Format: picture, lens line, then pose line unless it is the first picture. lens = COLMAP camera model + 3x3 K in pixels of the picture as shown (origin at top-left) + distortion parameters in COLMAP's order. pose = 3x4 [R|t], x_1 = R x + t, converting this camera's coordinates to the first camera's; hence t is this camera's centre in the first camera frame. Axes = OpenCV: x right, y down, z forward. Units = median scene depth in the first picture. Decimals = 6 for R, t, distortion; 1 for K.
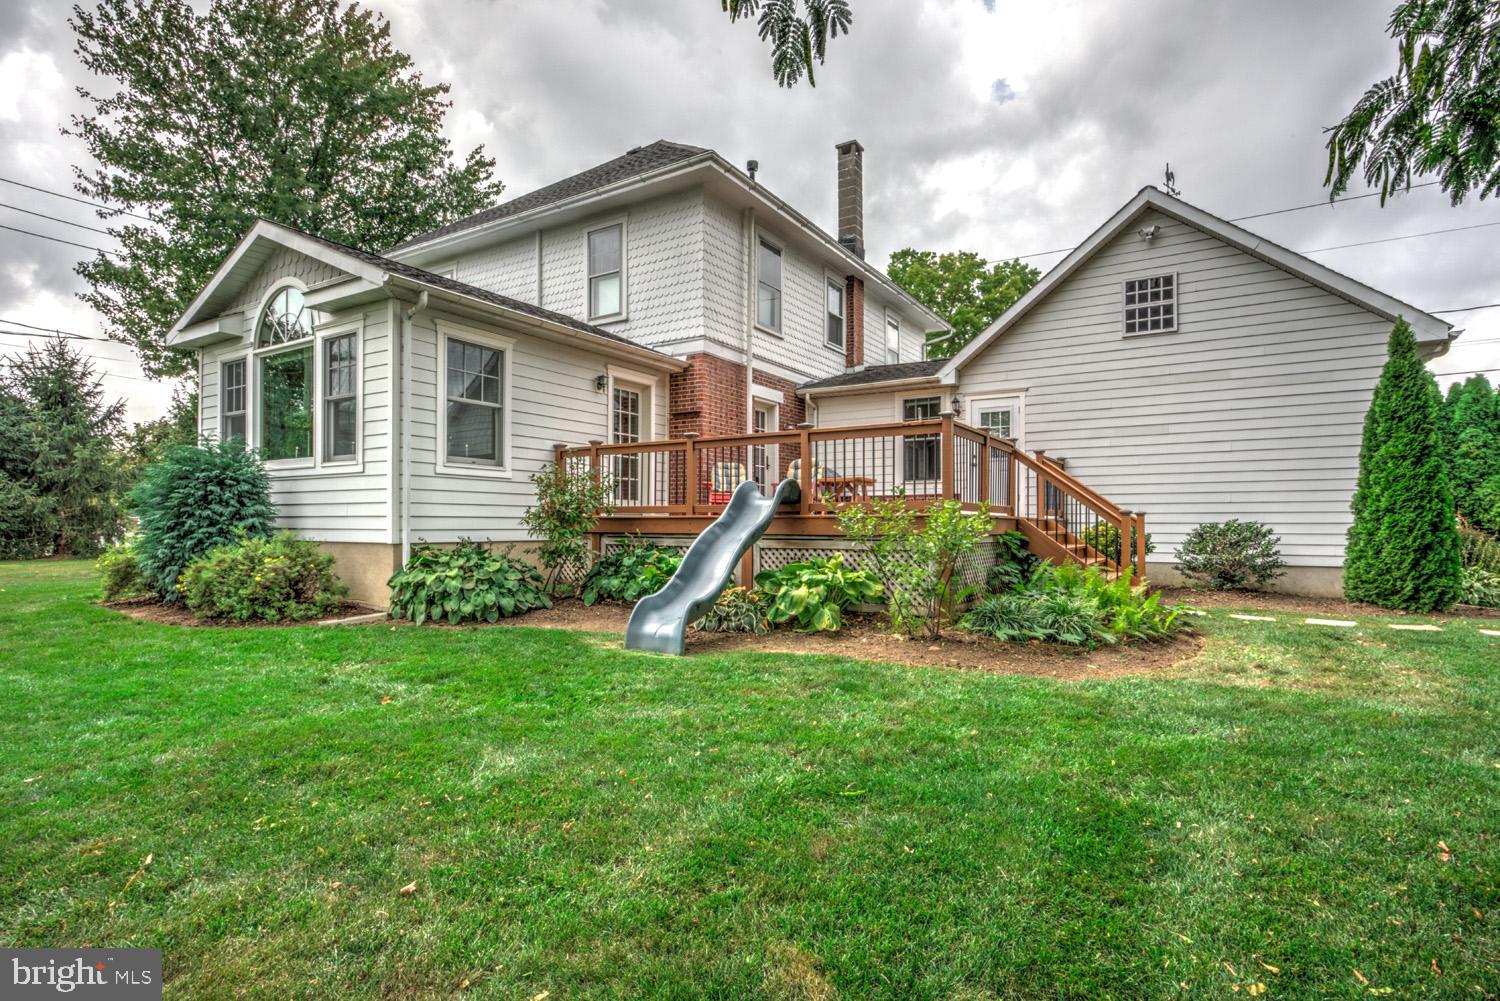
lens RADIAL K [[749.9, 0, 749.1], [0, 749.9, 508.9], [0, 0, 1]] dist [-0.002893, -0.000467]
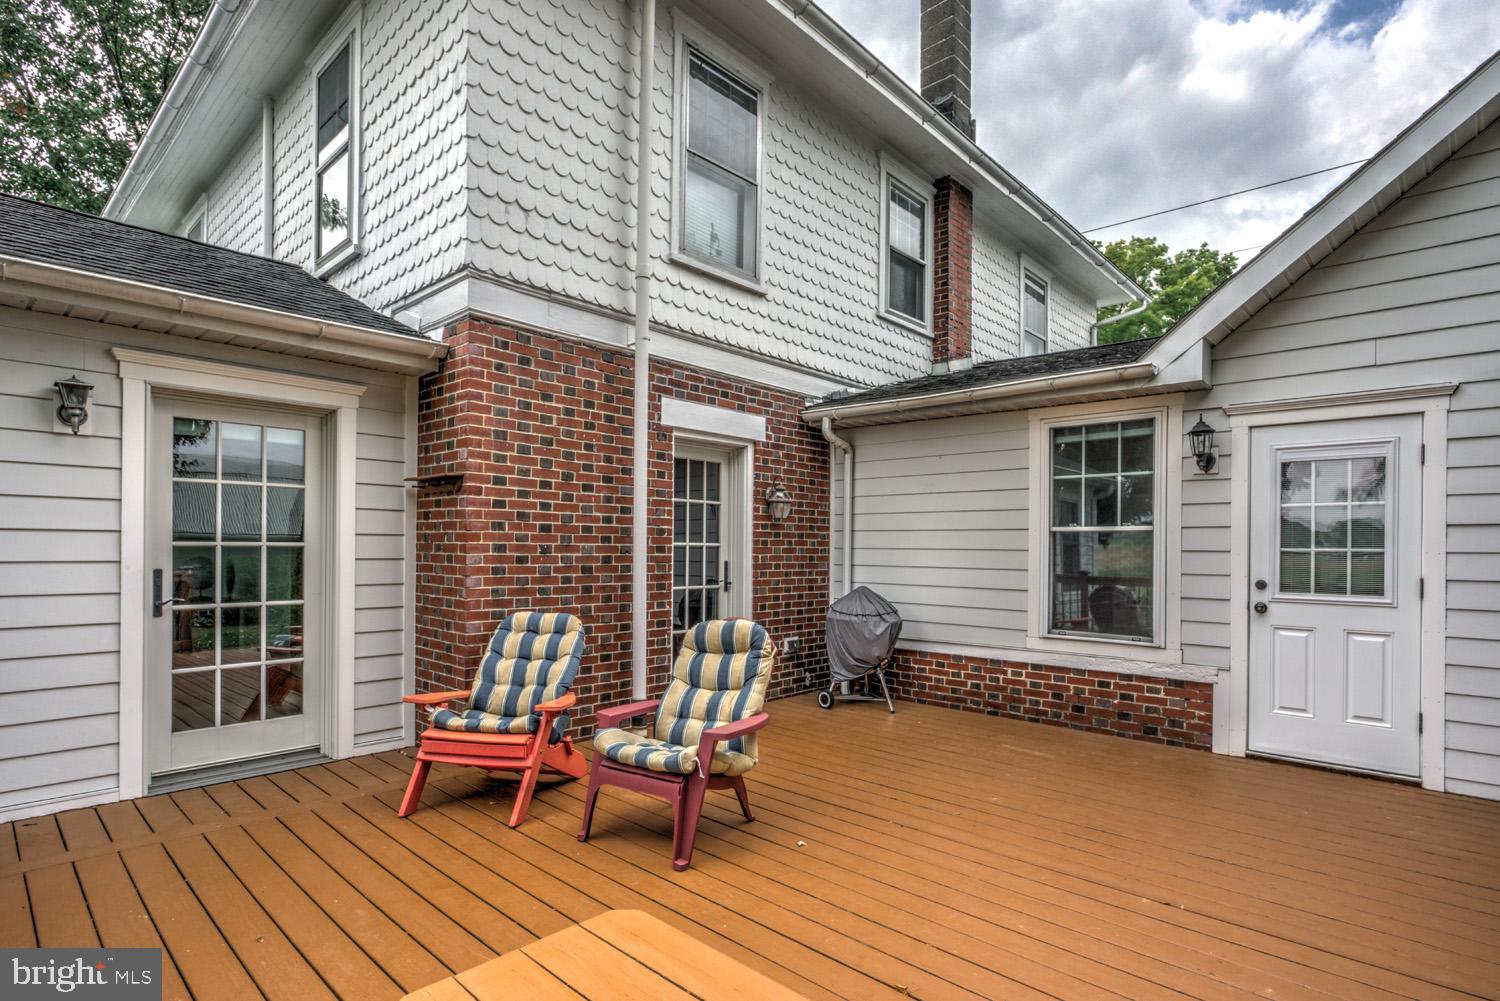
lens RADIAL K [[749.9, 0, 759.0], [0, 749.9, 537.9], [0, 0, 1]] dist [-0.002893, -0.000467]
pose [[0.984241, 0.004578, -0.176773, 0.121104], [-0.003451, 0.999972, 0.006680, -0.087128], [0.176799, -0.005965, 0.984229, 0.565626]]
